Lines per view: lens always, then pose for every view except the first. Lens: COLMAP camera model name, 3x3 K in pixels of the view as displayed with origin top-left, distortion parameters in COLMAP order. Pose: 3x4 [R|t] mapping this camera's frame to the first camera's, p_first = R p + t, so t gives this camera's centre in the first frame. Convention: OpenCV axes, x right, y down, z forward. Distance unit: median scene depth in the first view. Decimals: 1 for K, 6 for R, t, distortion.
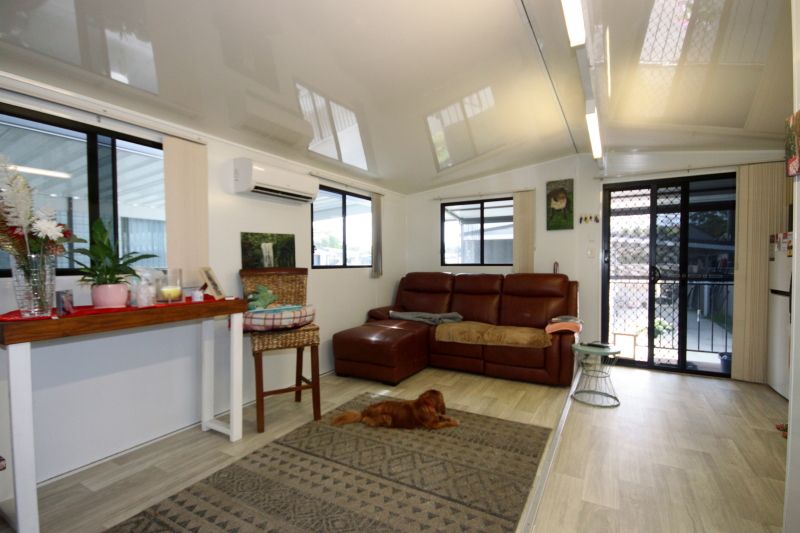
lens RADIAL K [[376.9, 0, 396.6], [0, 376.9, 272.1], [0, 0, 1]] dist [-0.002939, -0.000623]
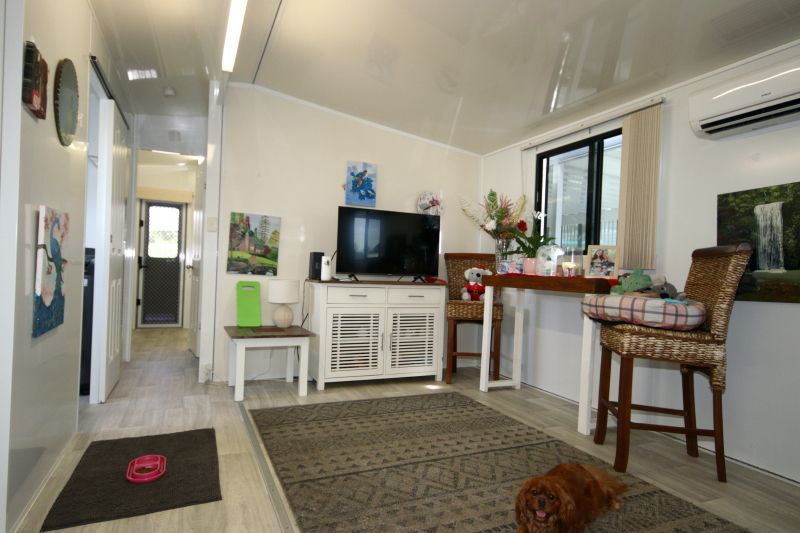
lens RADIAL K [[463.5, 0, 401.9], [0, 463.5, 267.8], [0, 0, 1]] dist [0.004920, 0.000633]
pose [[-0.577613, -0.015867, -0.816157, 0.879921], [-0.051213, 0.998546, 0.016832, 0.059668], [0.814703, 0.051520, -0.577586, 1.495473]]
